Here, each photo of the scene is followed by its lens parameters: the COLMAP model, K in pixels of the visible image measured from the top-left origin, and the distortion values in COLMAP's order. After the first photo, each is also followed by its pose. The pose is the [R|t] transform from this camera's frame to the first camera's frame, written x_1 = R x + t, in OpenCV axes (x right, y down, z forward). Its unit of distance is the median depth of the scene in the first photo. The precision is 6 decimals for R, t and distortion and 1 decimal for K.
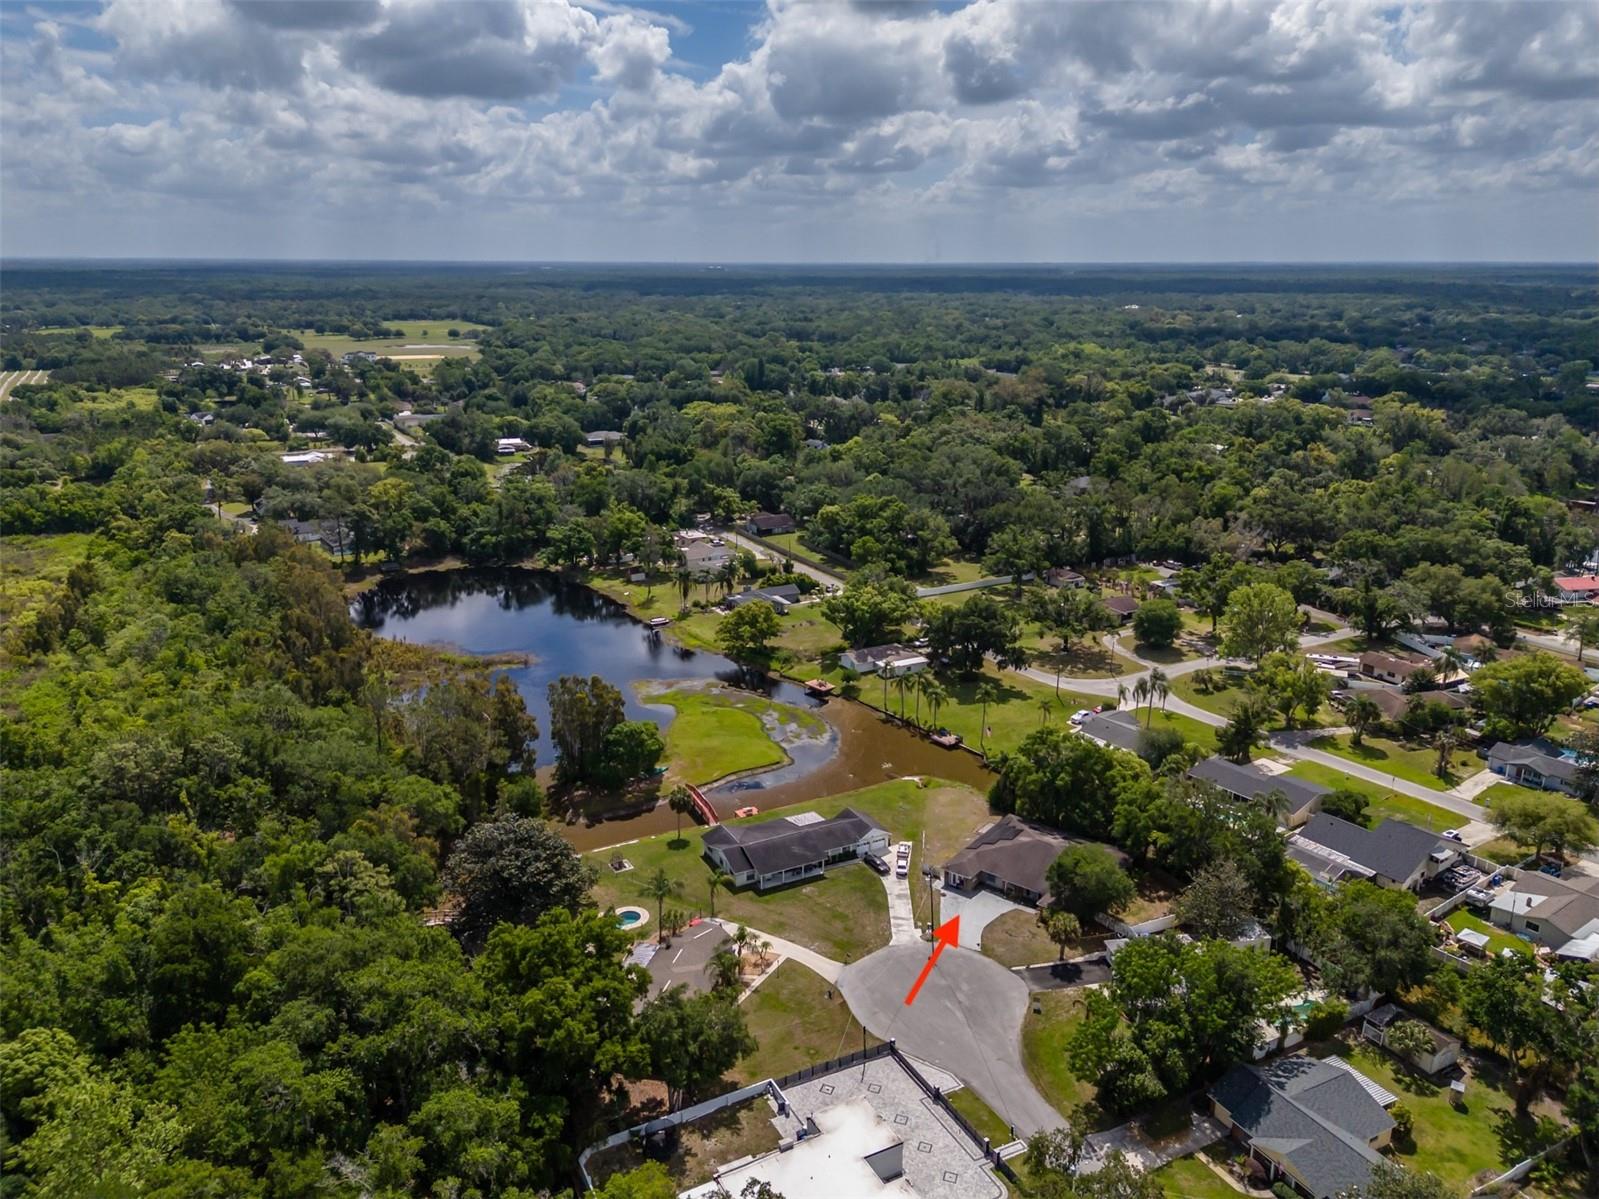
lens RADIAL K [[1164.6, 0, 803.2], [0, 1164.6, 593.8], [0, 0, 1]] dist [0.098590, -0.135039]
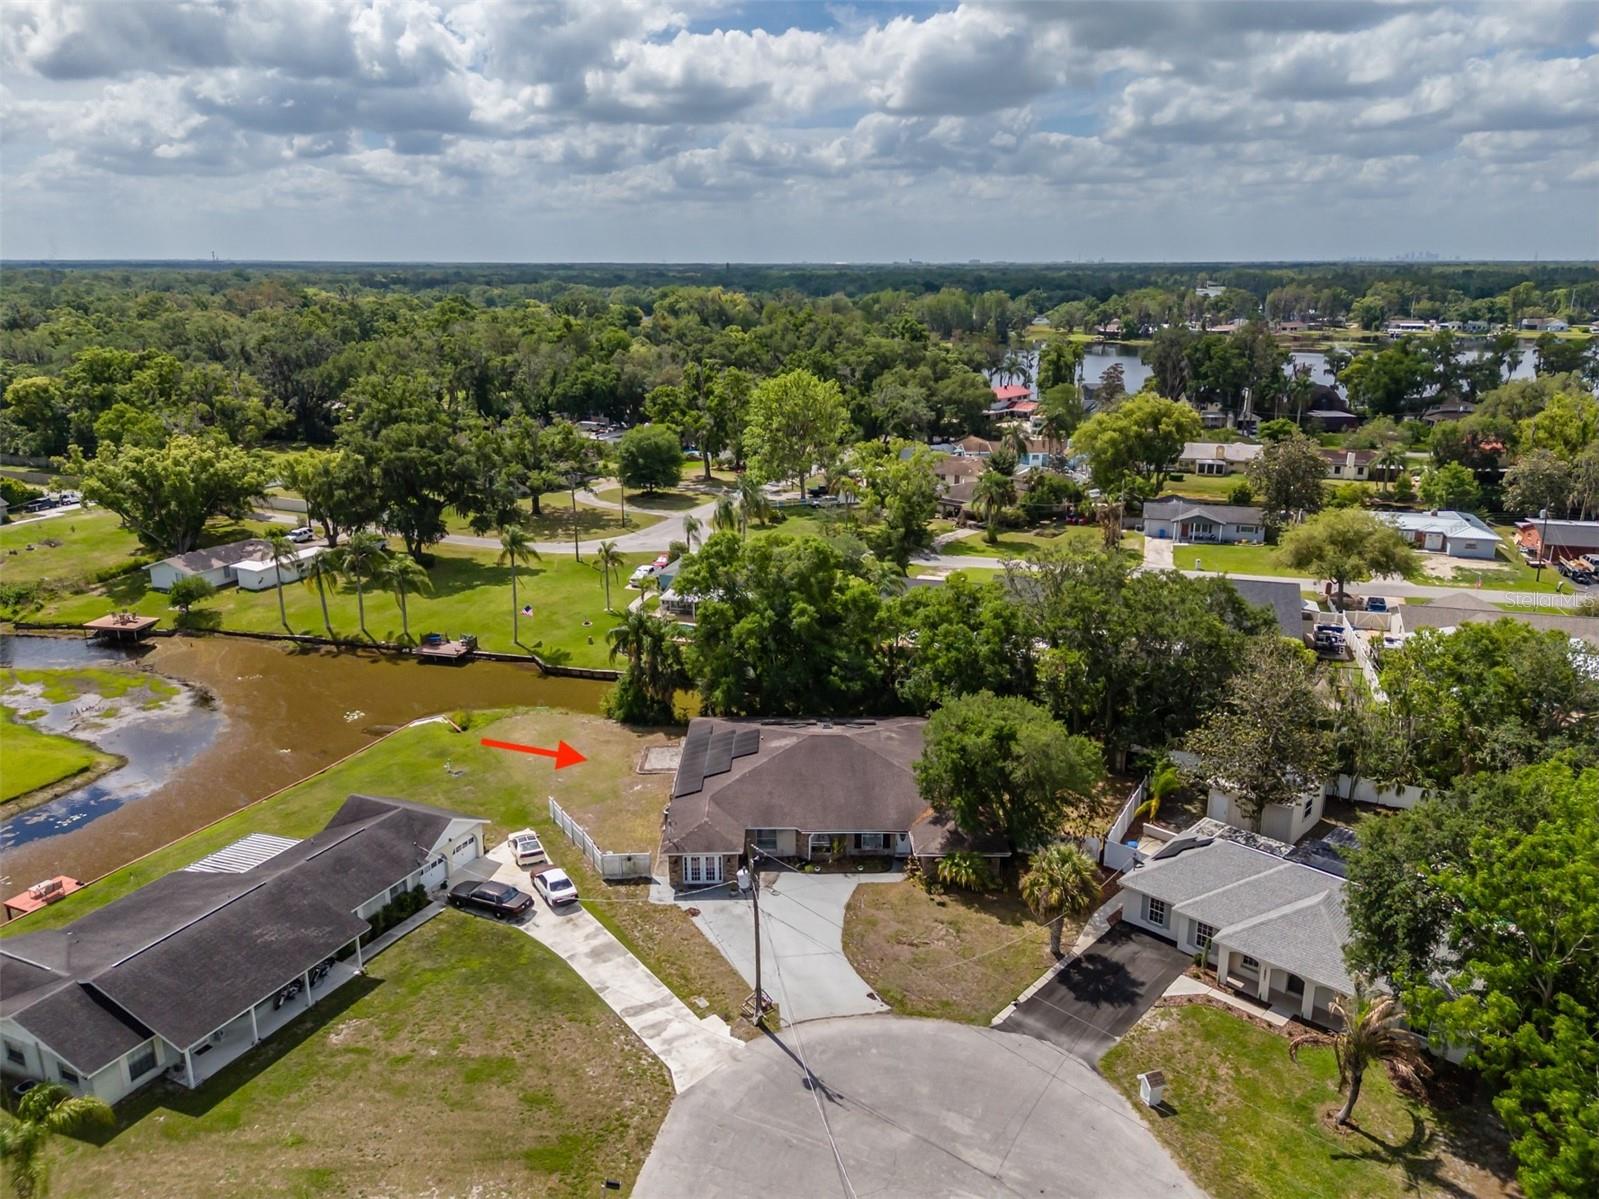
lens RADIAL K [[1168.0, 0, 801.2], [0, 1168.0, 598.9], [0, 0, 1]] dist [0.079791, -0.081302]
pose [[0.796305, -0.170174, 0.580465, -0.050077], [0.167890, 0.984087, 0.058185, 0.094781], [-0.581130, 0.051121, 0.812204, 0.460669]]
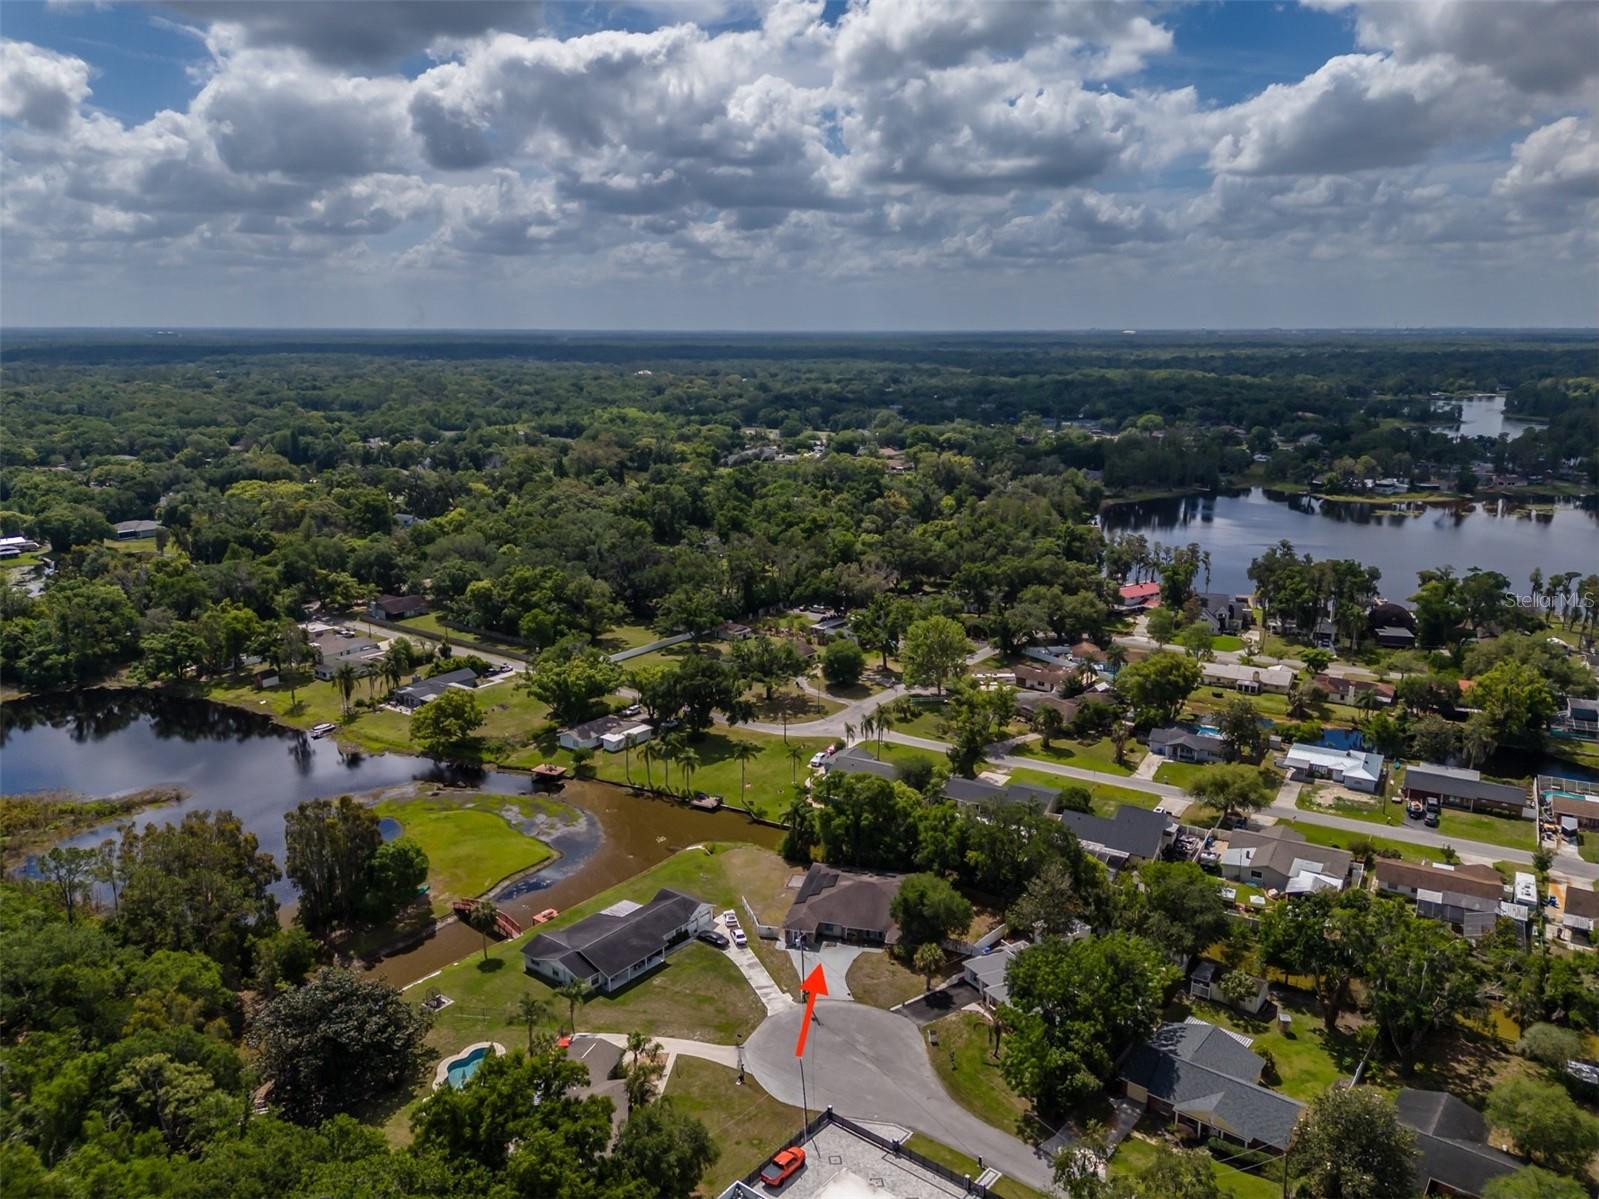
lens RADIAL K [[1164.6, 0, 803.2], [0, 1164.6, 593.8], [0, 0, 1]] dist [0.098590, -0.135039]
pose [[0.914681, -0.092749, 0.393390, -0.170226], [0.113073, 0.993171, -0.028751, -0.013534], [-0.388037, 0.070780, 0.918922, 0.039098]]
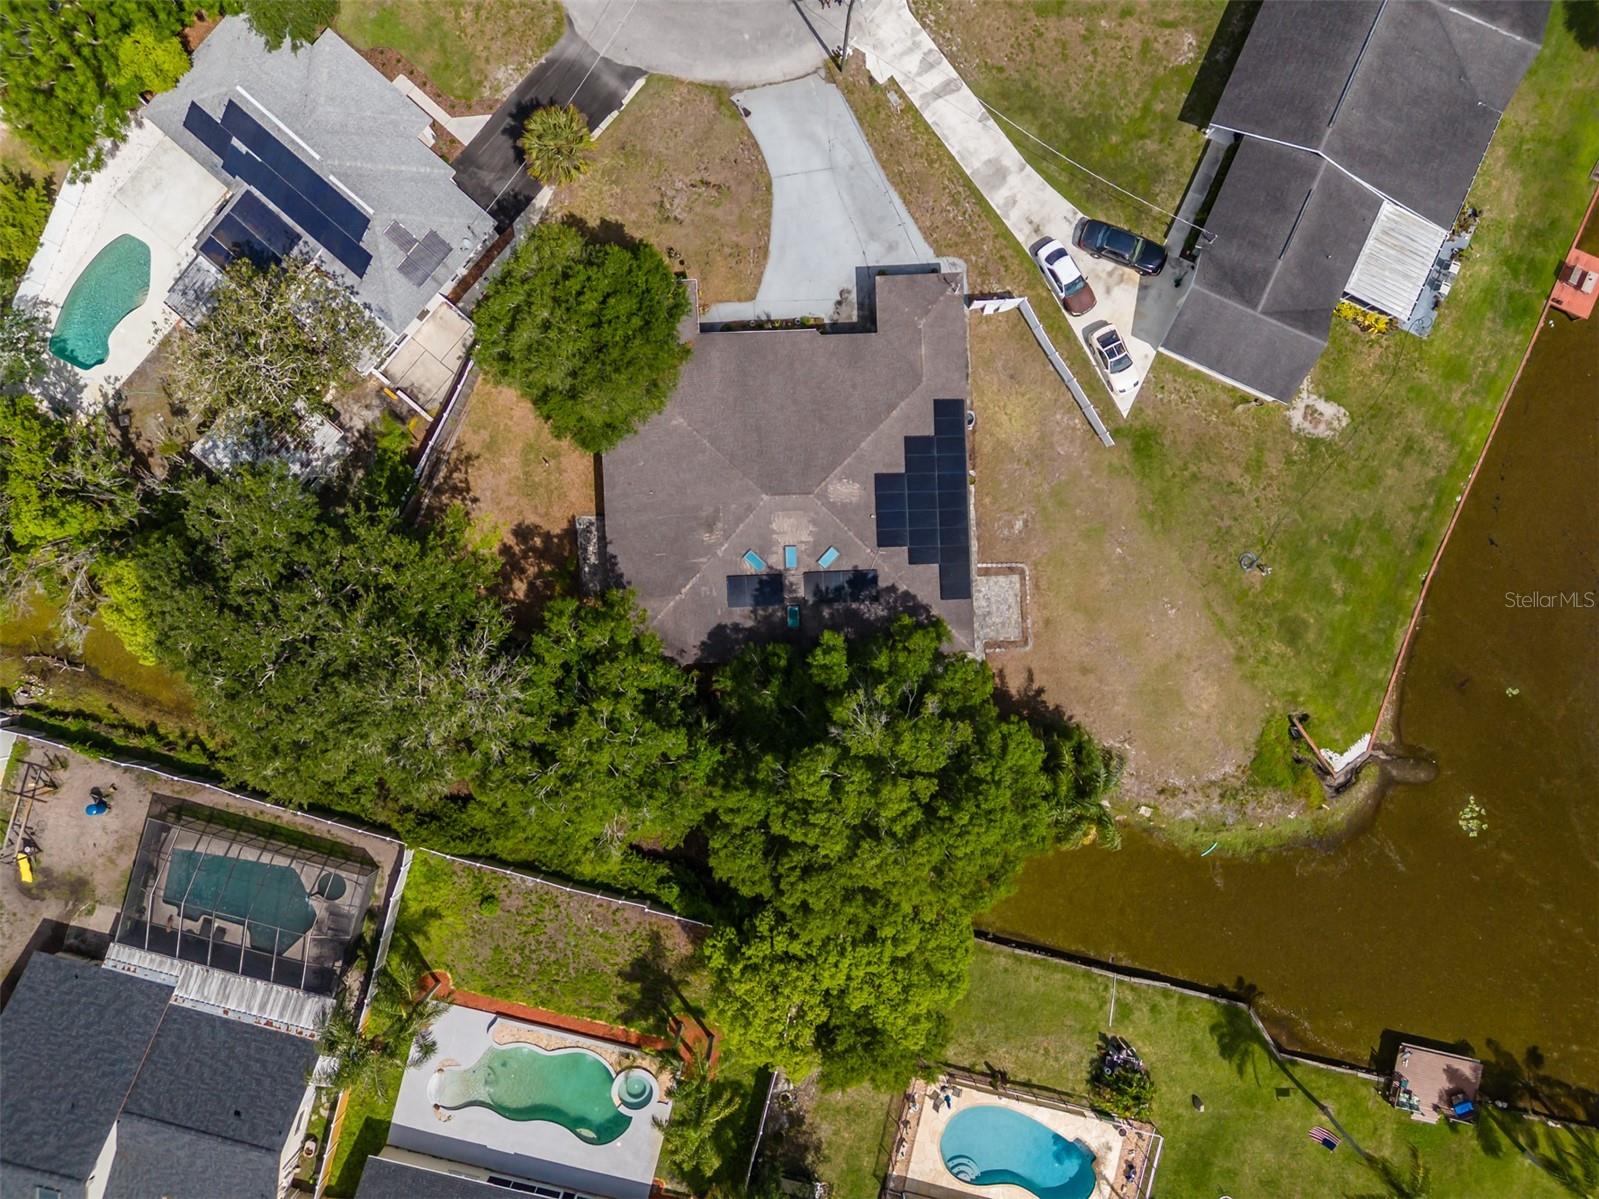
lens RADIAL K [[1164.6, 0, 803.2], [0, 1164.6, 593.8], [0, 0, 1]] dist [0.098590, -0.135039]
pose [[-0.777428, 0.628748, -0.016792, 0.170440], [-0.184055, -0.201887, 0.961959, -0.116253], [0.601440, 0.750945, 0.272677, 0.688017]]
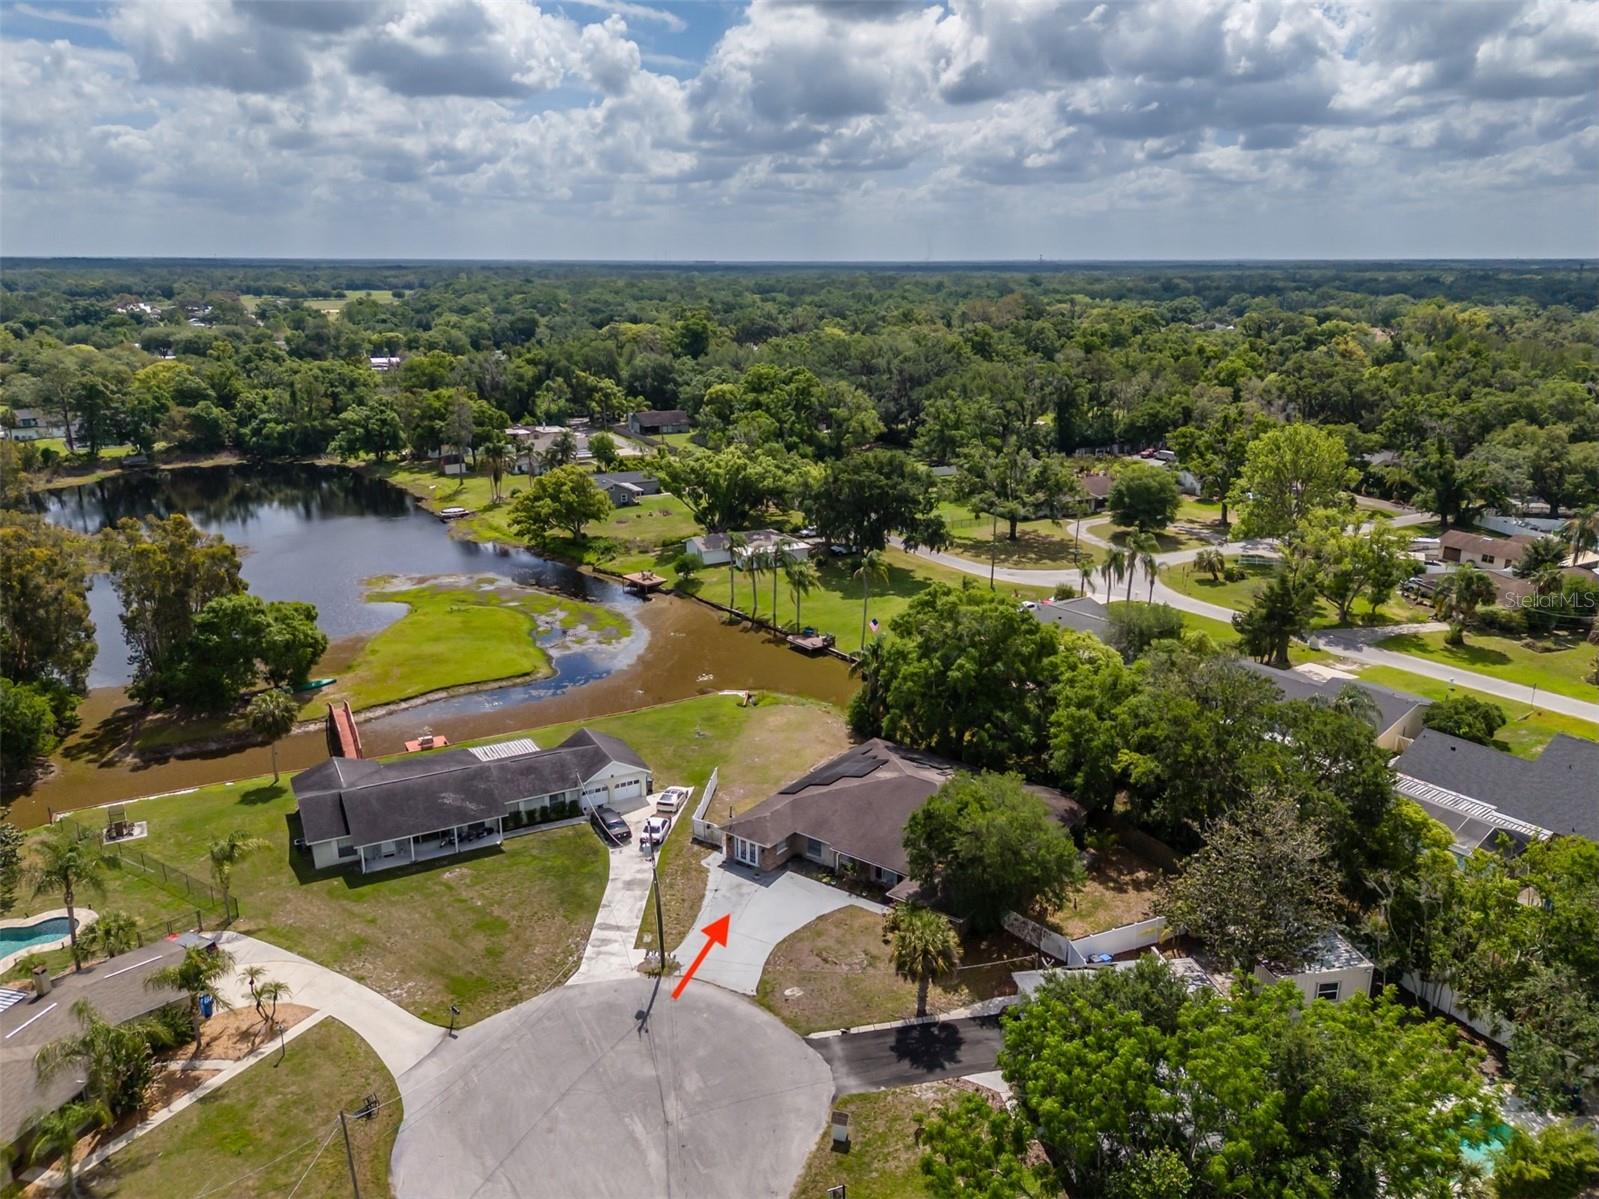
lens RADIAL K [[1168.0, 0, 801.2], [0, 1168.0, 598.9], [0, 0, 1]] dist [0.079791, -0.081302]
pose [[0.999994, -0.002818, 0.002131, 0.112075], [0.002807, 0.999984, 0.004984, 0.094321], [-0.002145, -0.004978, 0.999985, 0.350316]]
